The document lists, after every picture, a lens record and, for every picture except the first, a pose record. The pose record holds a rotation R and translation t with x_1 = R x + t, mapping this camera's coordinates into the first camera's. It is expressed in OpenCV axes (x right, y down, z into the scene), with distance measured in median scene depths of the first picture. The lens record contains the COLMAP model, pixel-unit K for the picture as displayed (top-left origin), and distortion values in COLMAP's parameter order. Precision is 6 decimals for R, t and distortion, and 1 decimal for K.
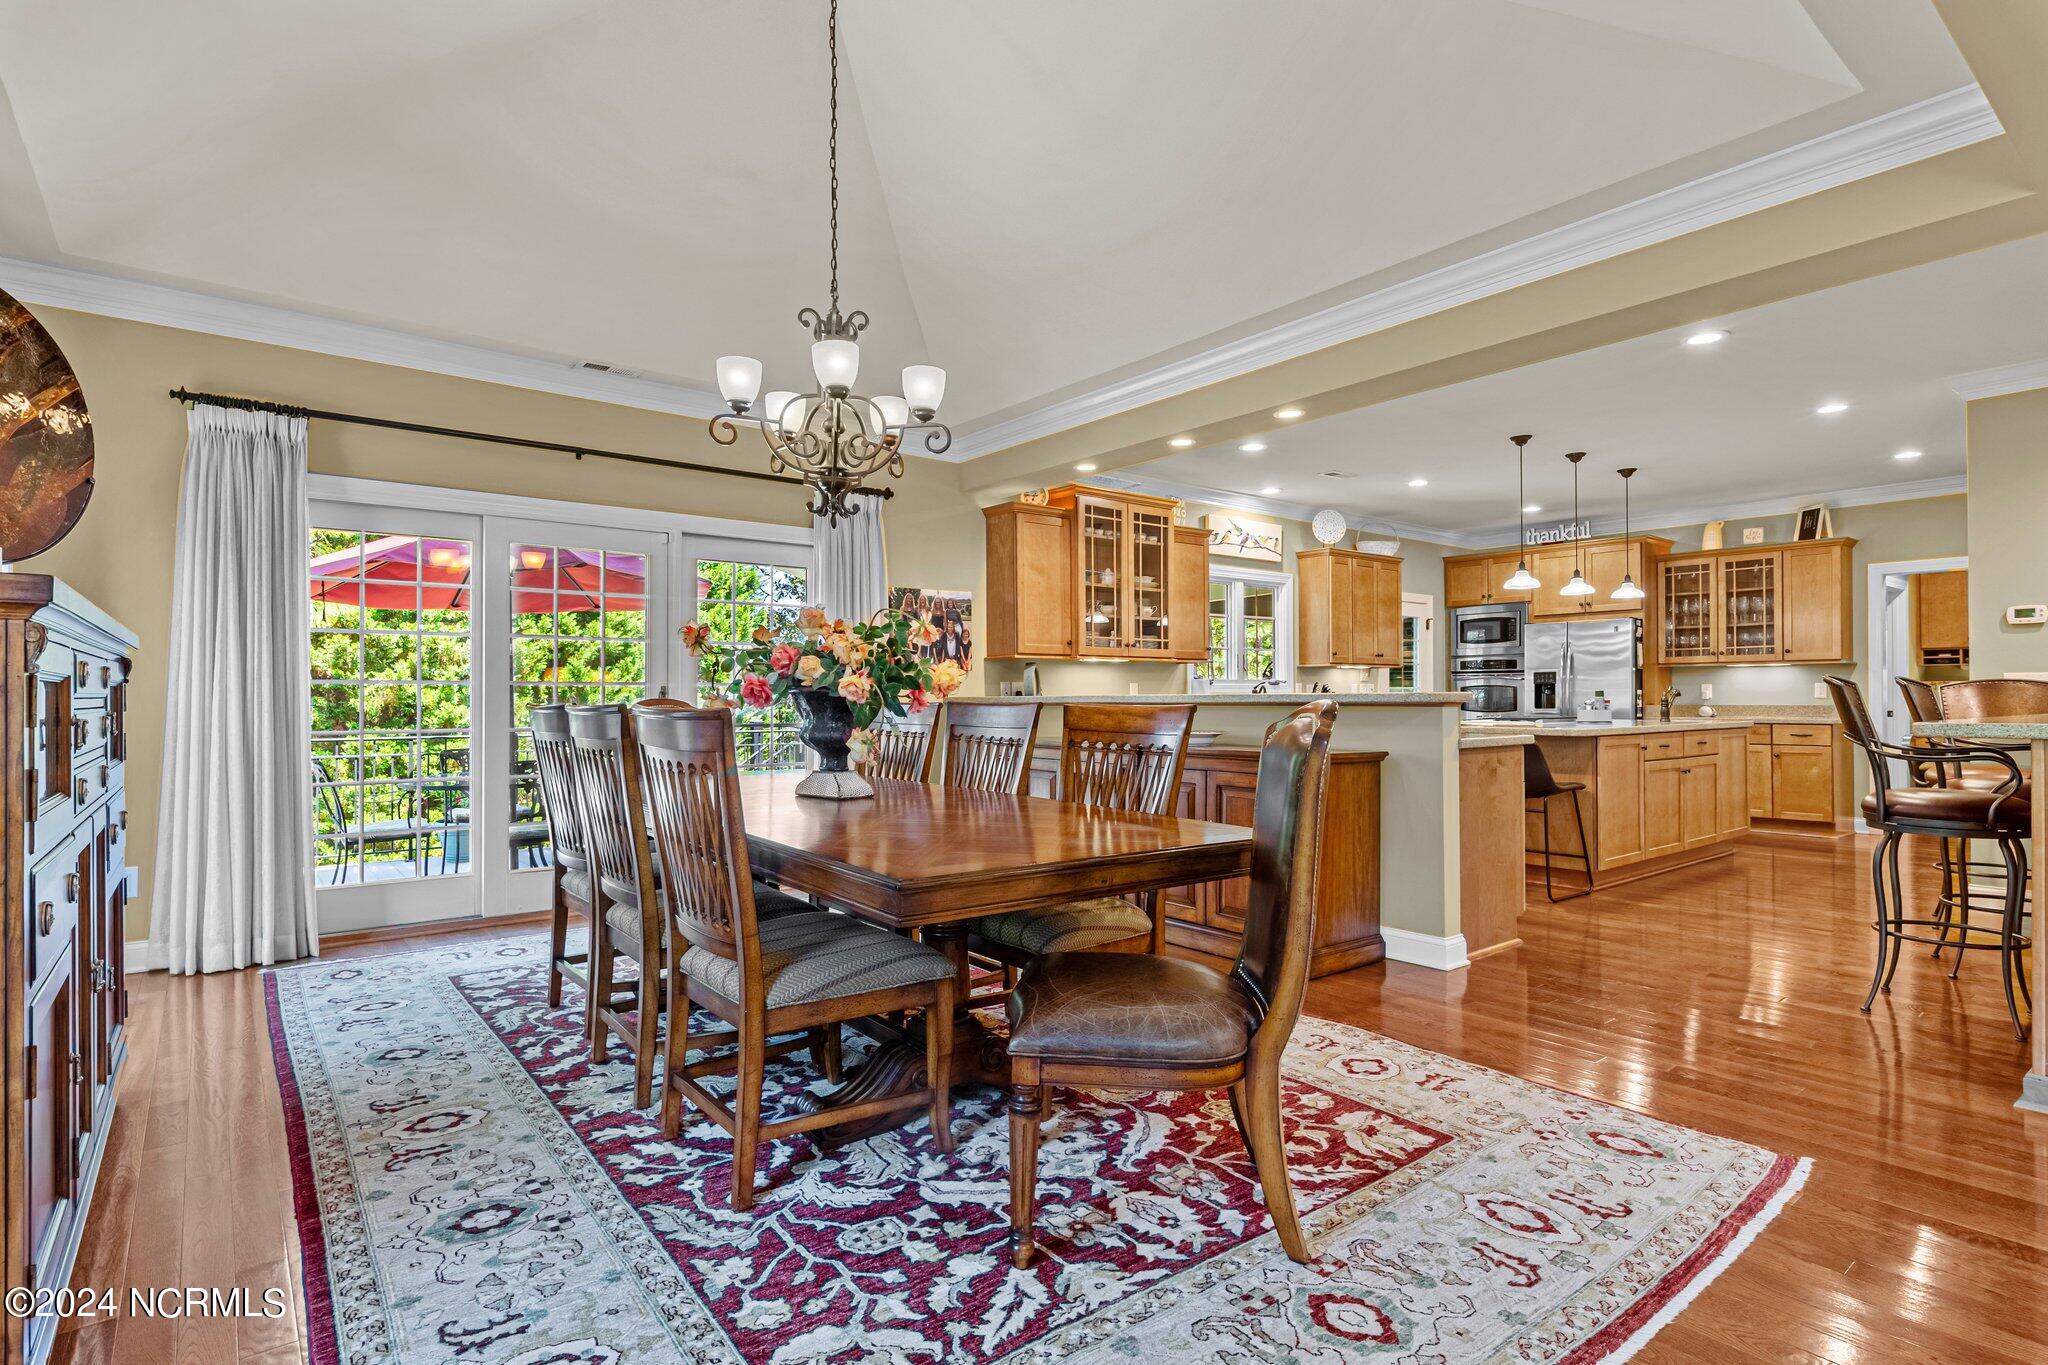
lens RADIAL K [[1022.4, 0, 1016.9], [0, 1022.4, 689.4], [0, 0, 1]] dist [0.001598, 0.000001]
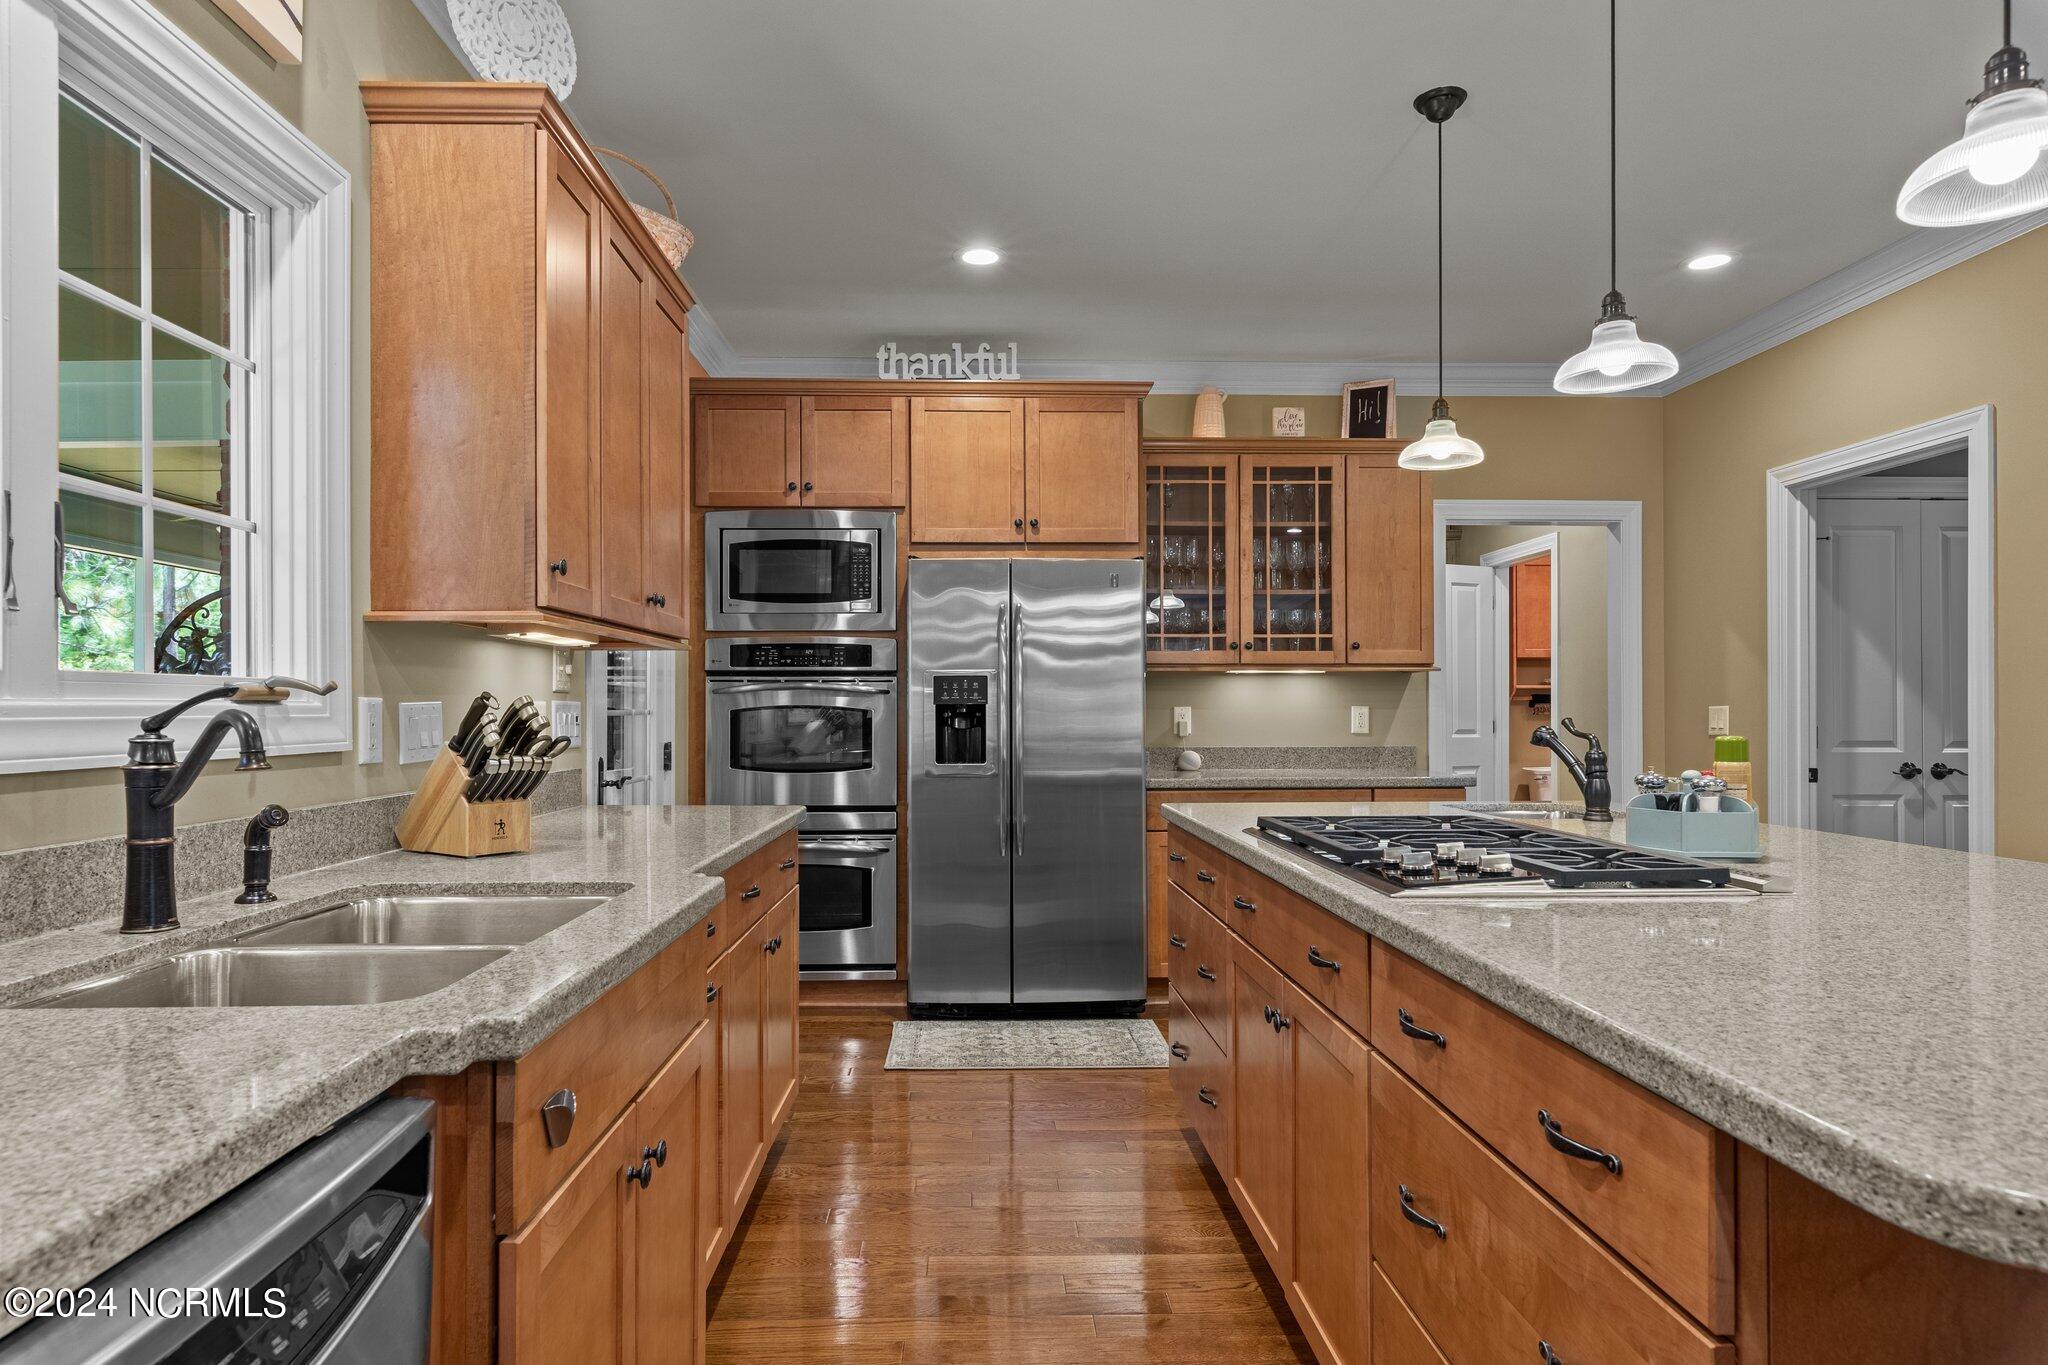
lens RADIAL K [[1150.5, 0, 1014.5], [0, 1150.5, 689.7], [0, 0, 1]] dist [-0.000264, 0.000009]
pose [[0.602978, 0.008262, 0.797715, 0.169512], [-0.007820, 0.999960, -0.004446, -0.010554], [-0.797719, -0.003557, 0.603018, 0.752788]]
